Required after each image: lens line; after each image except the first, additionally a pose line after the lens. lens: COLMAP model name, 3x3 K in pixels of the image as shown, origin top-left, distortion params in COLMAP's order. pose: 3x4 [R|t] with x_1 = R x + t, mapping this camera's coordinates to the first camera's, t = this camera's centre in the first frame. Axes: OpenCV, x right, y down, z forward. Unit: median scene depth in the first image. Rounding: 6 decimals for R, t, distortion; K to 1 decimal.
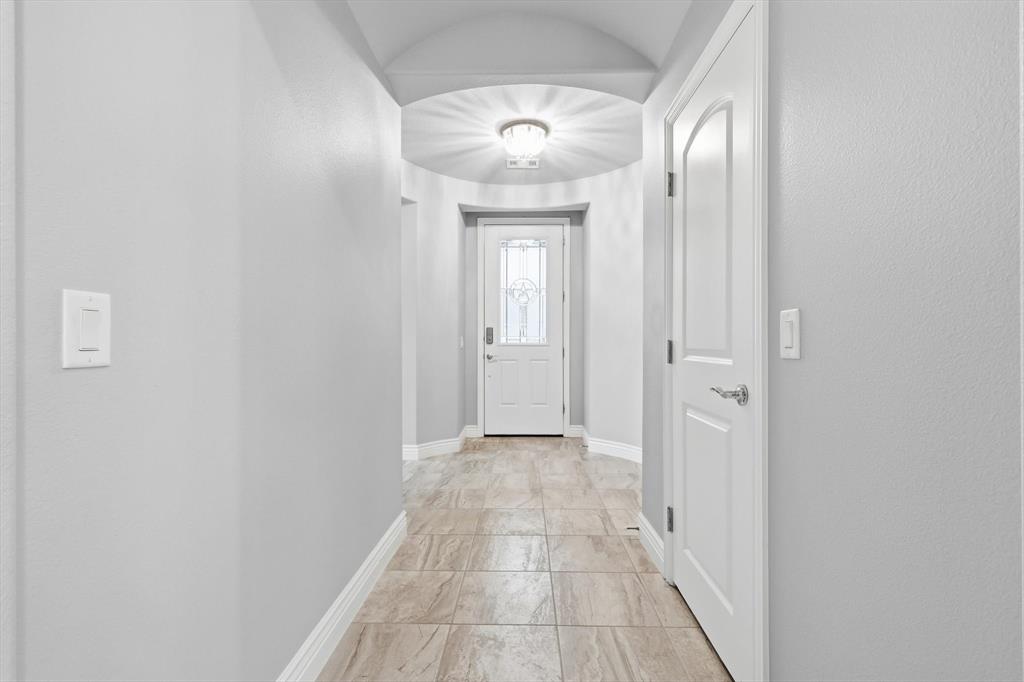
lens RADIAL K [[467.5, 0, 511.8], [0, 467.5, 342.7], [0, 0, 1]] dist [0.002811, 0.002048]
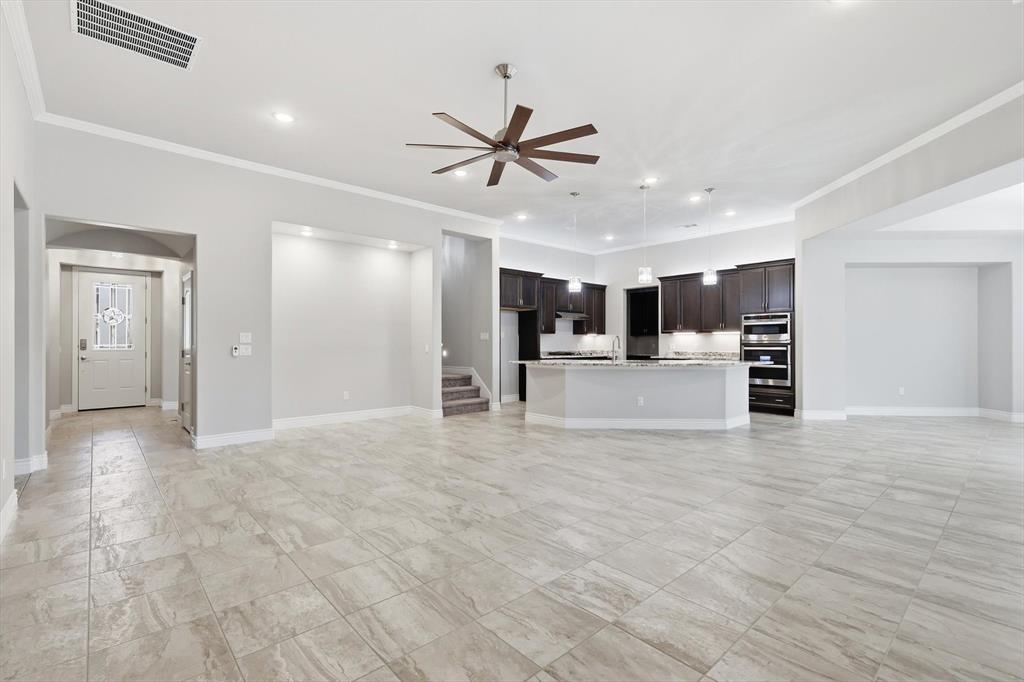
lens RADIAL K [[467.5, 0, 516.3], [0, 467.5, 338.5], [0, 0, 1]] dist [0.002811, 0.002048]
pose [[0.720802, 0.003520, 0.693132, -0.090639], [0.000982, 0.999981, -0.006100, -0.024575], [-0.693140, 0.005077, 0.720785, -1.068917]]
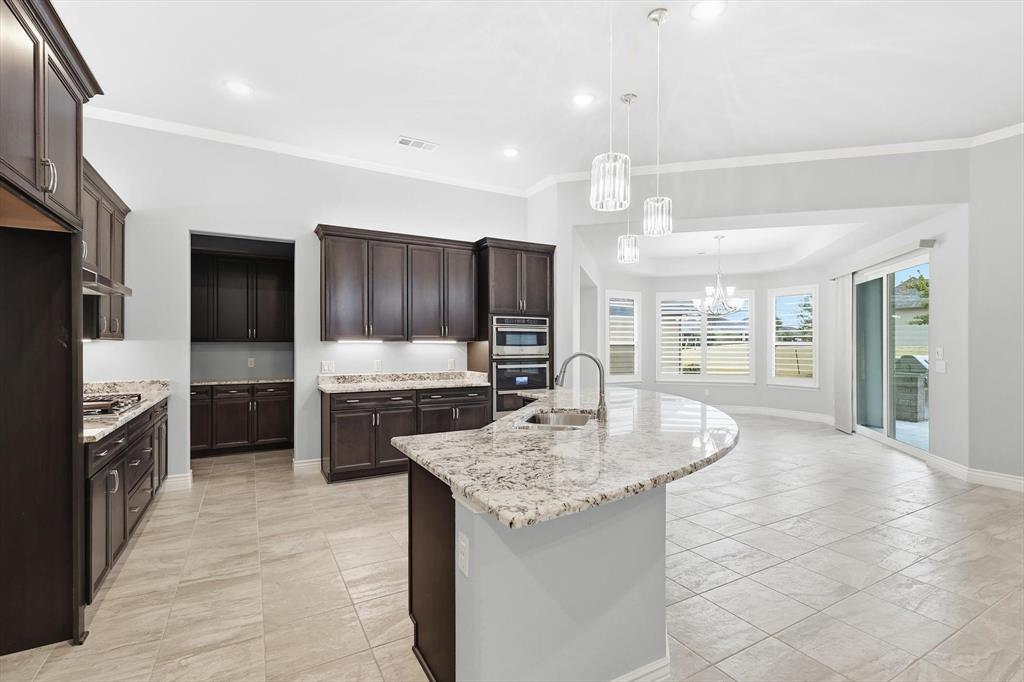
lens RADIAL K [[467.5, 0, 517.2], [0, 467.5, 344.3], [0, 0, 1]] dist [0.002811, 0.002048]
pose [[-0.519668, -0.004622, 0.854356, 1.076190], [-0.005223, 0.999984, 0.002233, -0.069151], [-0.854353, -0.003301, -0.519683, 0.665559]]
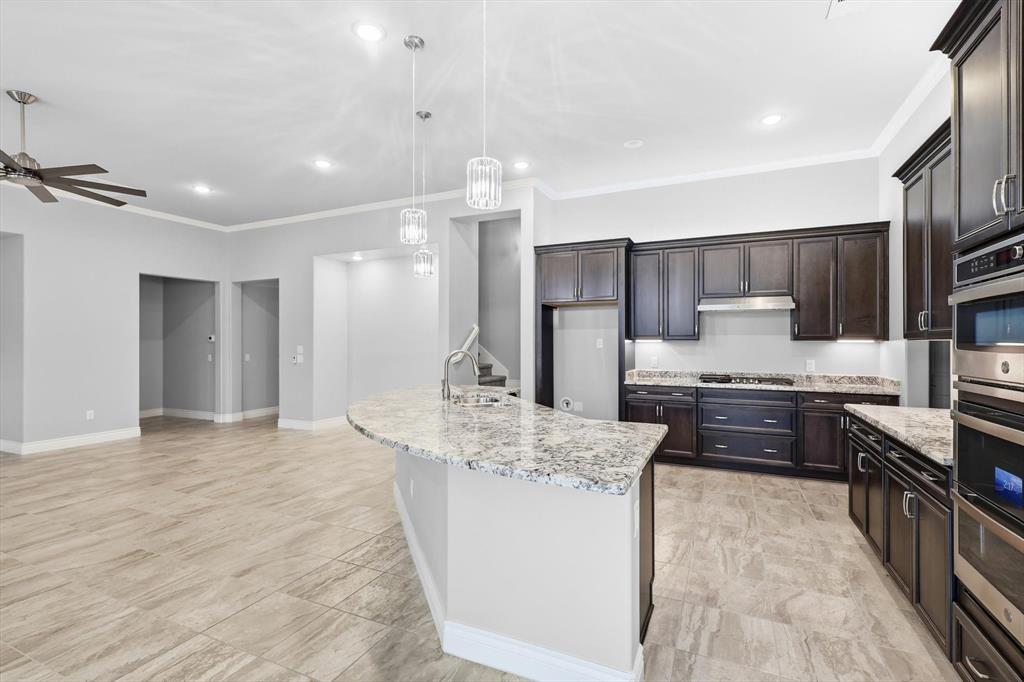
lens RADIAL K [[467.5, 0, 508.4], [0, 467.5, 339.8], [0, 0, 1]] dist [0.002811, 0.002048]
pose [[0.914604, -0.007432, -0.404283, 2.248120], [0.006923, 0.999972, -0.002719, -0.074384], [0.404292, -0.000312, 0.914630, -0.802756]]
